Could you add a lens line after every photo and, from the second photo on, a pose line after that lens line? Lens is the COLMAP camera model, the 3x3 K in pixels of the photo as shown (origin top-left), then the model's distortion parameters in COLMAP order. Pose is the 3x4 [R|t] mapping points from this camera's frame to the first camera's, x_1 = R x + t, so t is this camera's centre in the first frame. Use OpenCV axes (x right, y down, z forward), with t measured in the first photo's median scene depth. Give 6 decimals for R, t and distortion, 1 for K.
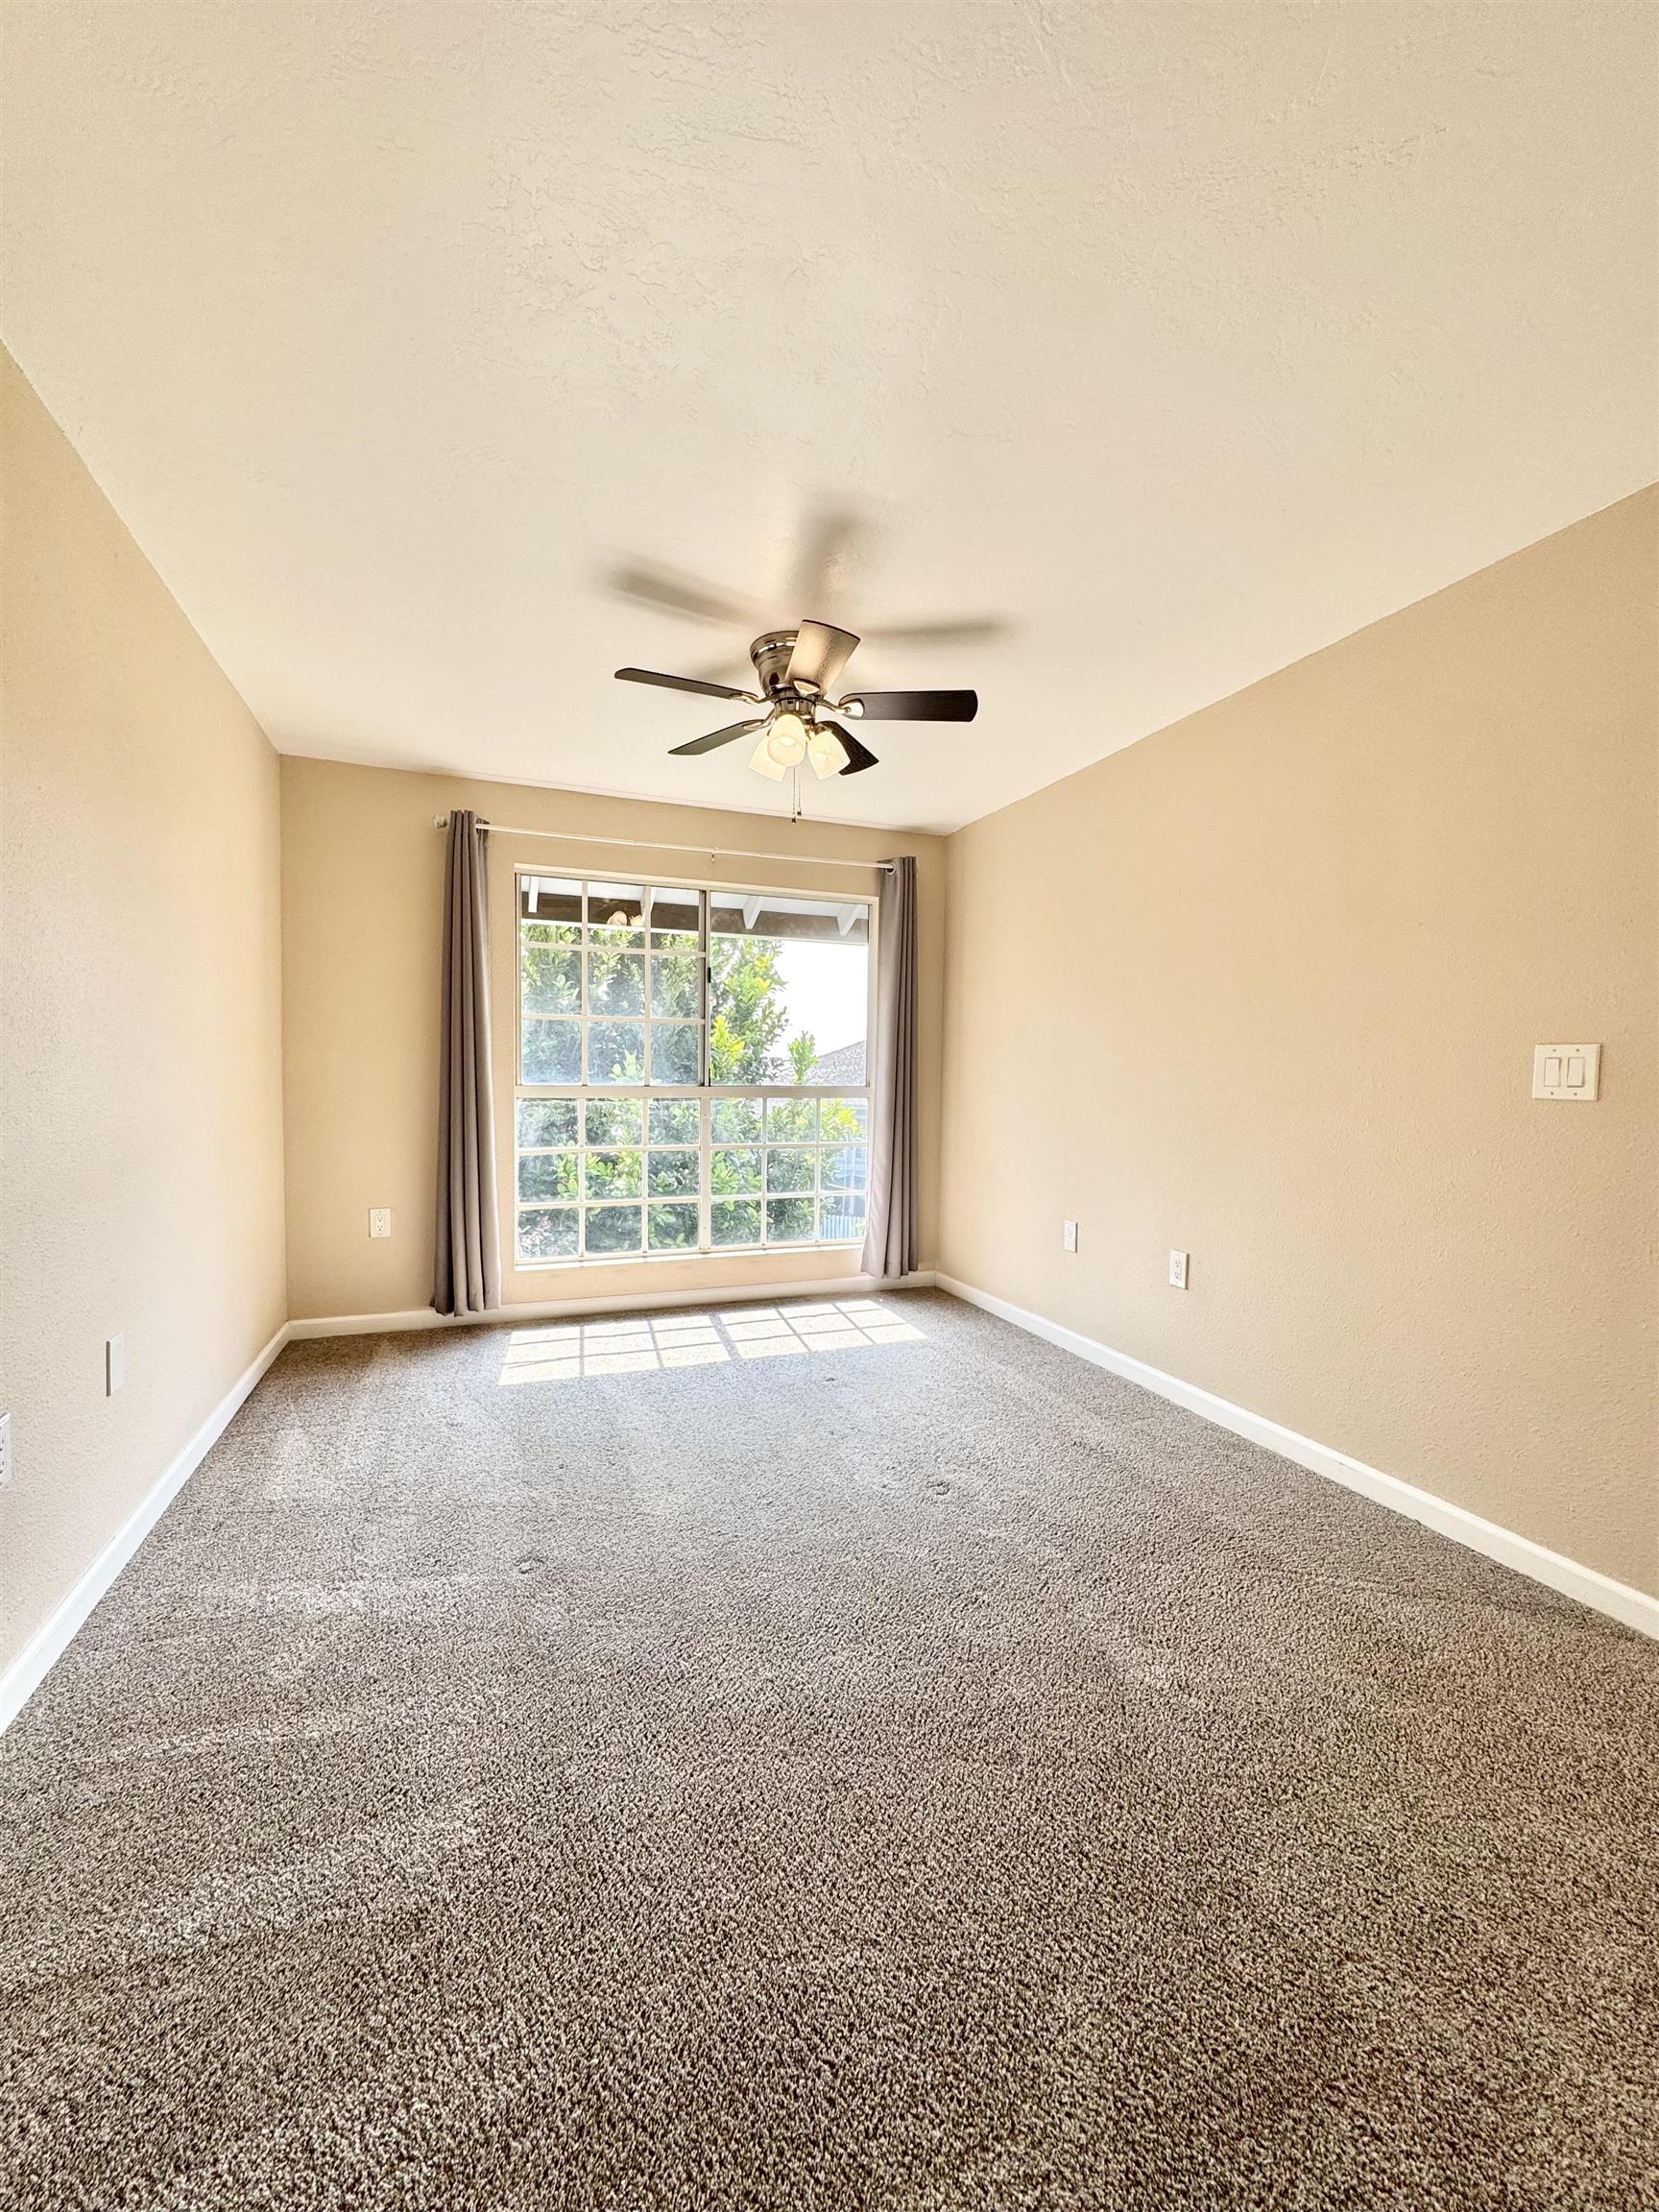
lens RADIAL K [[878.0, 0, 826.6], [0, 878.0, 1087.3], [0, 0, 1]] dist [-0.033935, 0.000073]
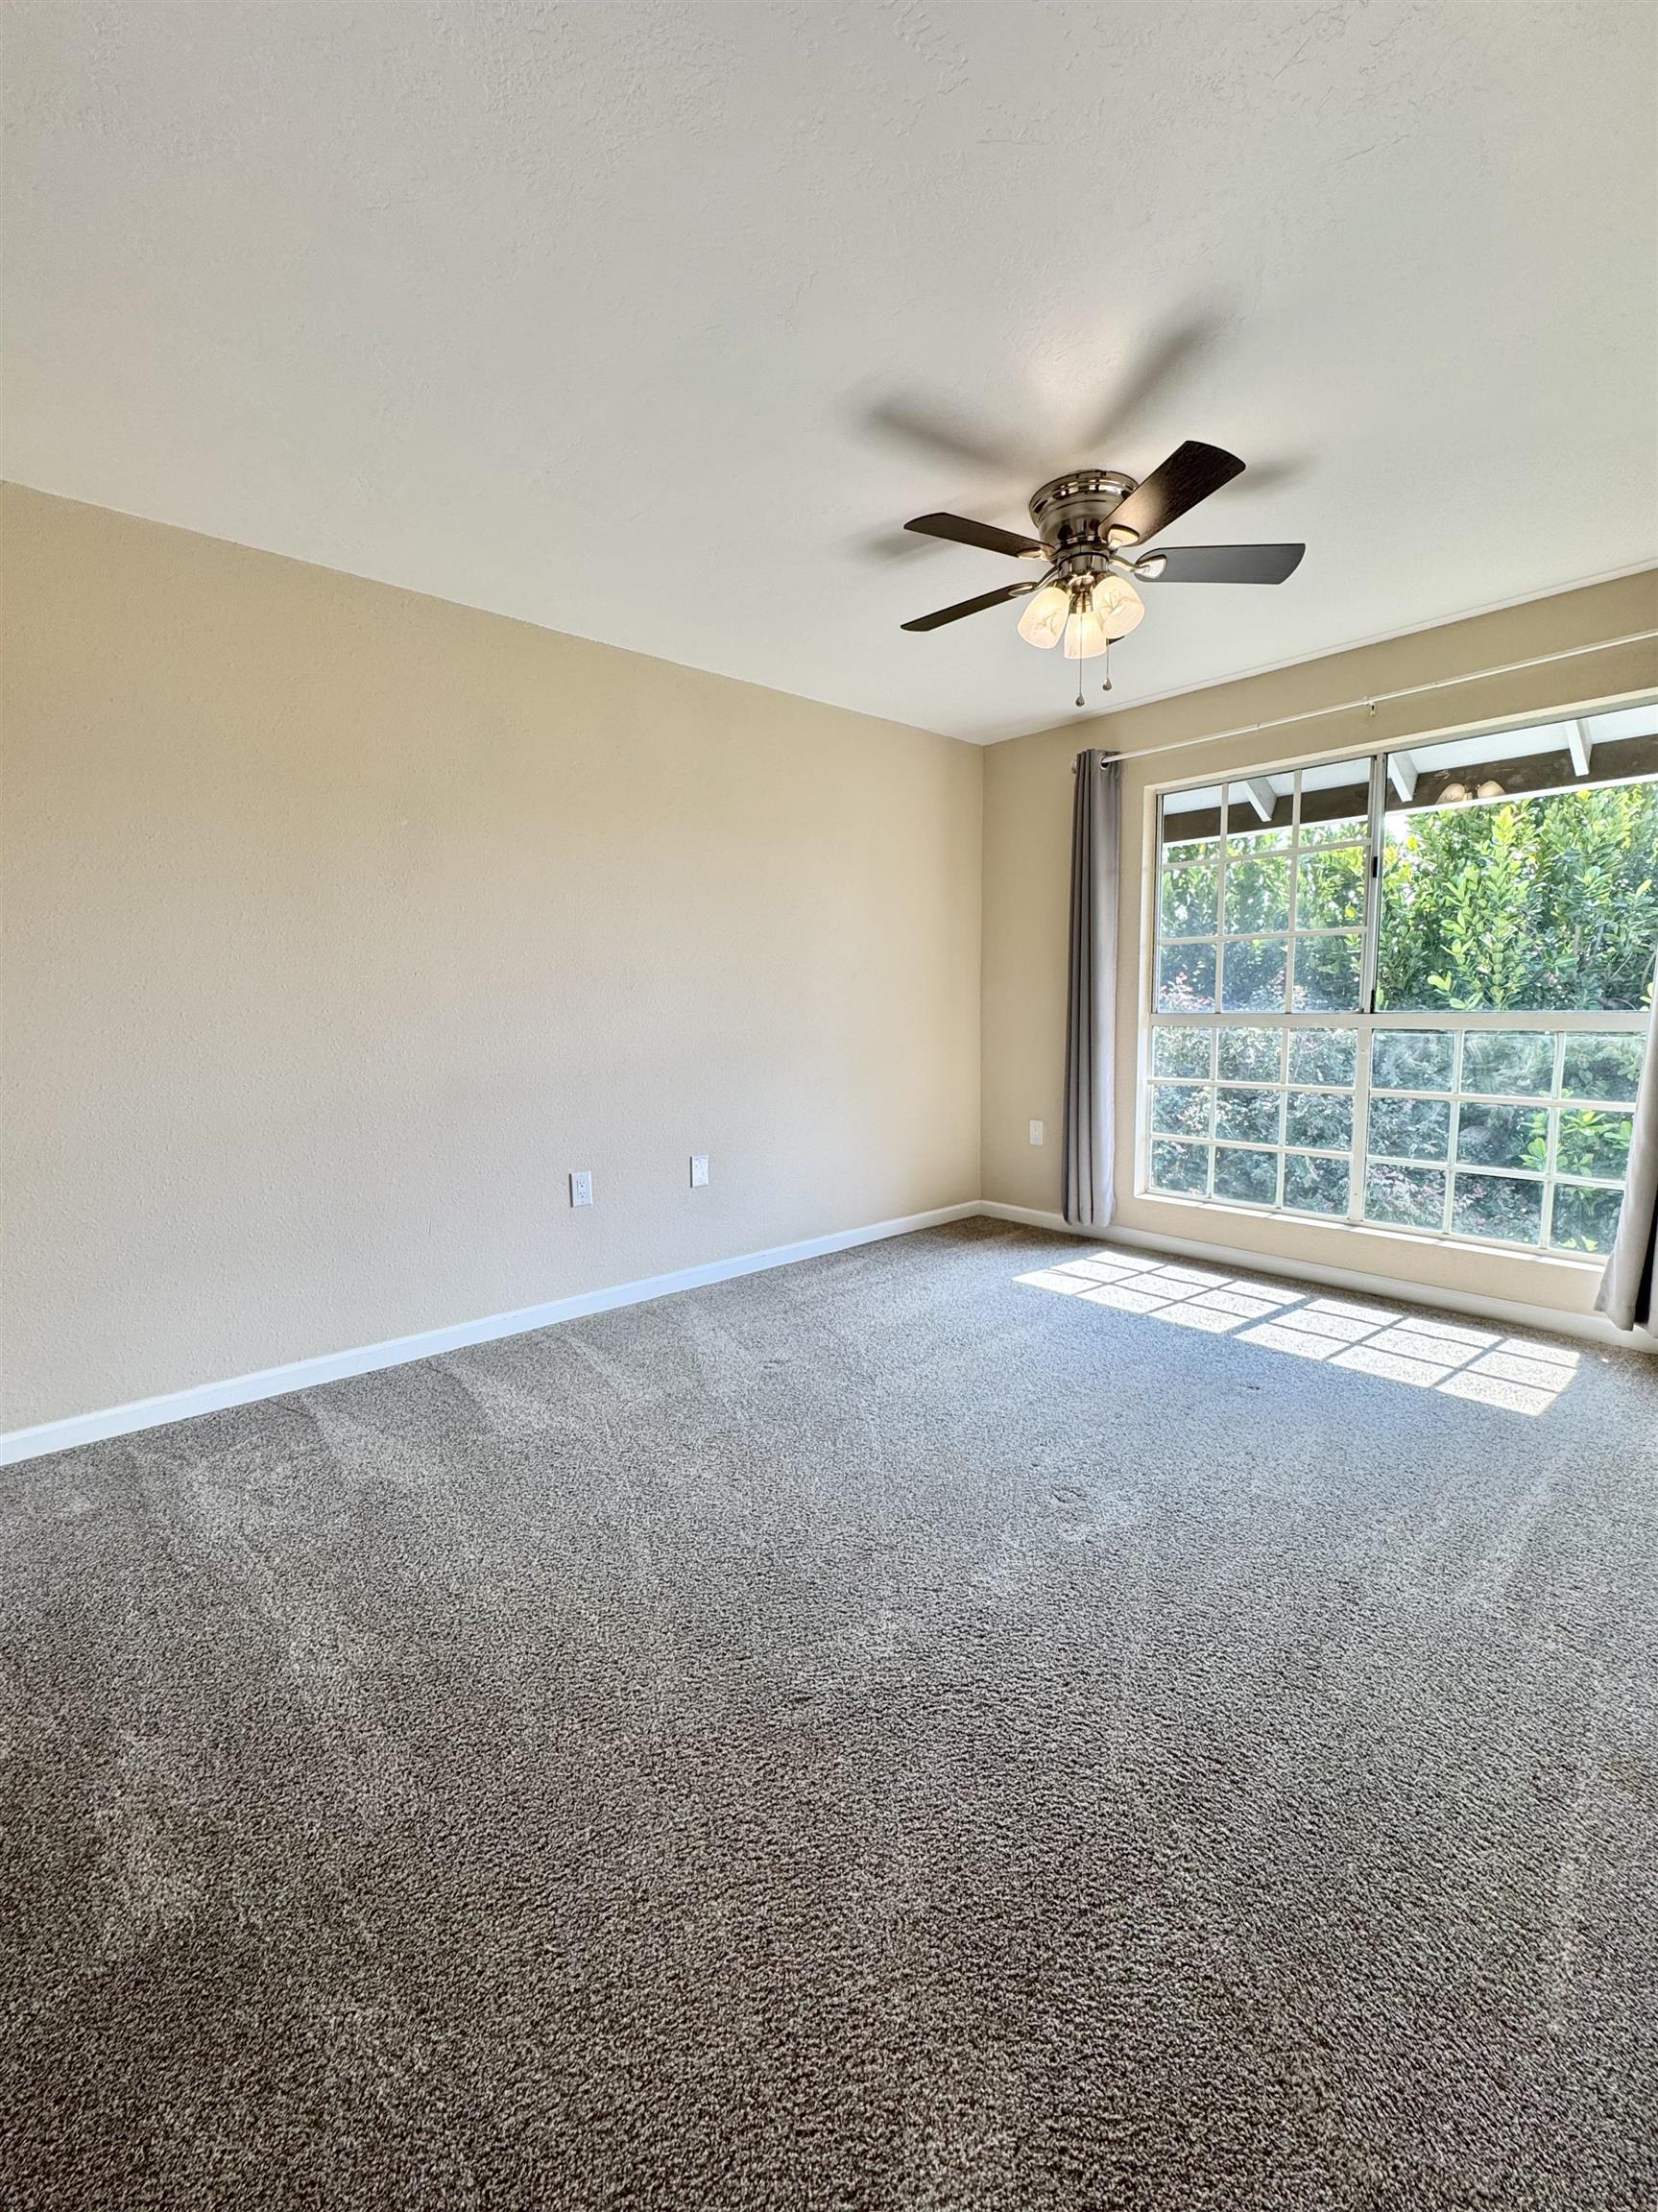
lens RADIAL K [[914.1, 0, 829.0], [0, 914.1, 1106.0], [0, 0, 1]] dist [-0.002717, 0.000129]
pose [[0.350590, 0.086563, -0.932520, 0.534587], [0.001216, 0.995676, 0.092883, 0.003930], [0.936528, -0.033698, 0.348969, 0.310310]]
